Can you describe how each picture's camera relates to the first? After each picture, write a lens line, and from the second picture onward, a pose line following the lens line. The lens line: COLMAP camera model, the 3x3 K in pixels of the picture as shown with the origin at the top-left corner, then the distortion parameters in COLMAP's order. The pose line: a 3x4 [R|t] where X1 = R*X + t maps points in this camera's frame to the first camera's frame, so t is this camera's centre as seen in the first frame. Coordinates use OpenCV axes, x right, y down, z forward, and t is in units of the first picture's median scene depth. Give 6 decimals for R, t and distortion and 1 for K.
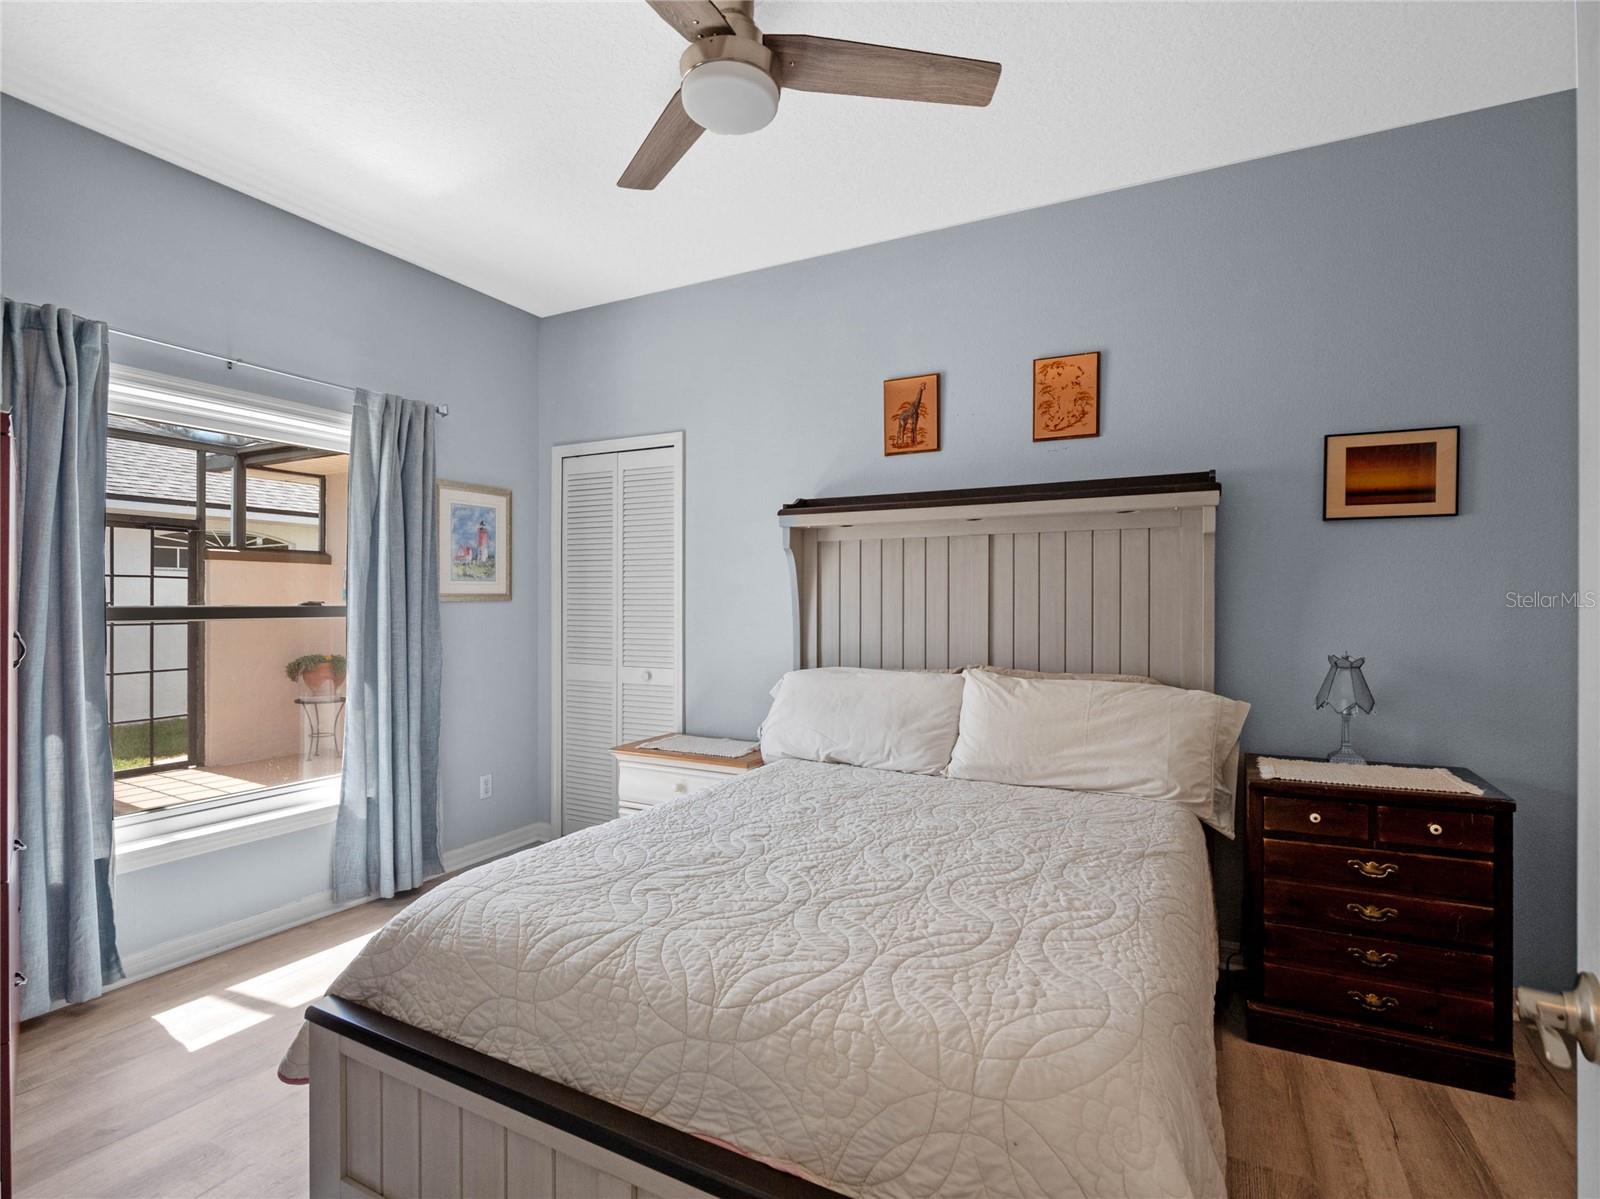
lens RADIAL K [[794.4, 0, 805.2], [0, 794.4, 597.9], [0, 0, 1]] dist [-0.011332, -0.001340]
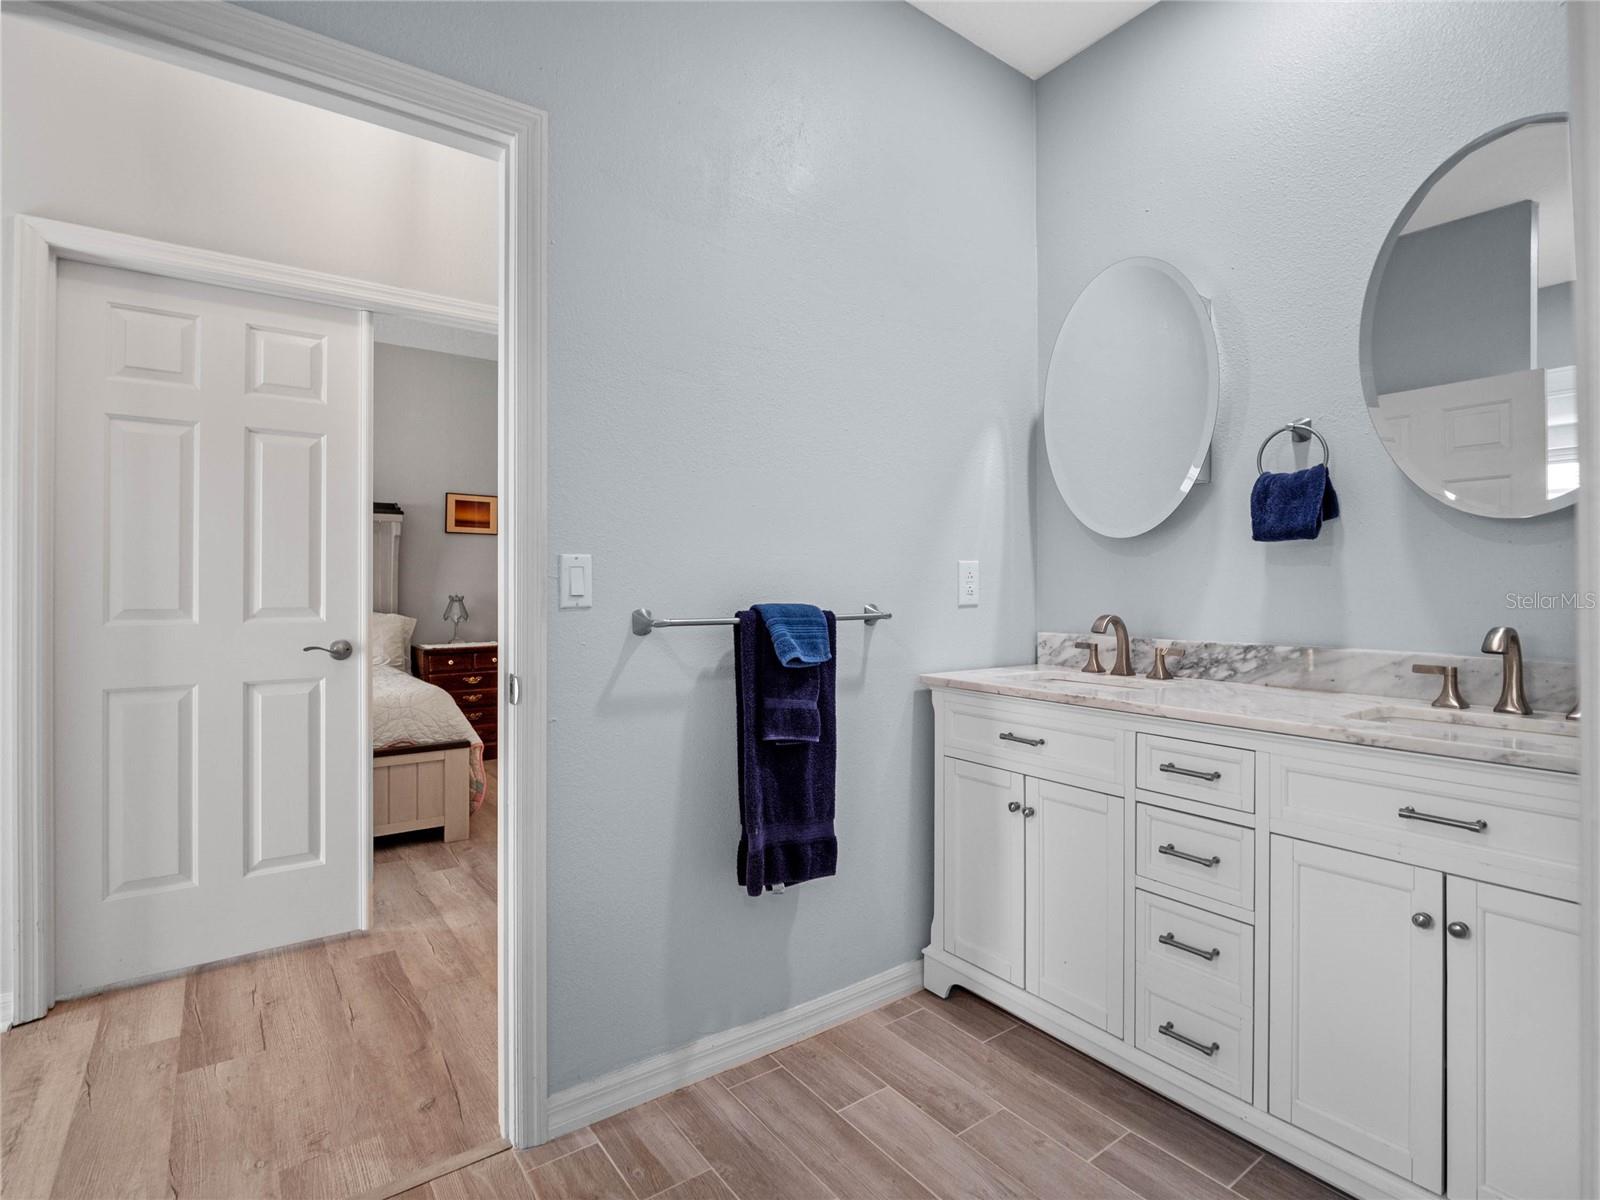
lens RADIAL K [[794.4, 0, 804.3], [0, 794.4, 594.6], [0, 0, 1]] dist [-0.011332, -0.001340]
pose [[0.446350, -0.000375, 0.894858, -0.846241], [-0.003783, 0.999990, 0.002306, 0.061477], [-0.894850, -0.004415, 0.446344, -0.839625]]
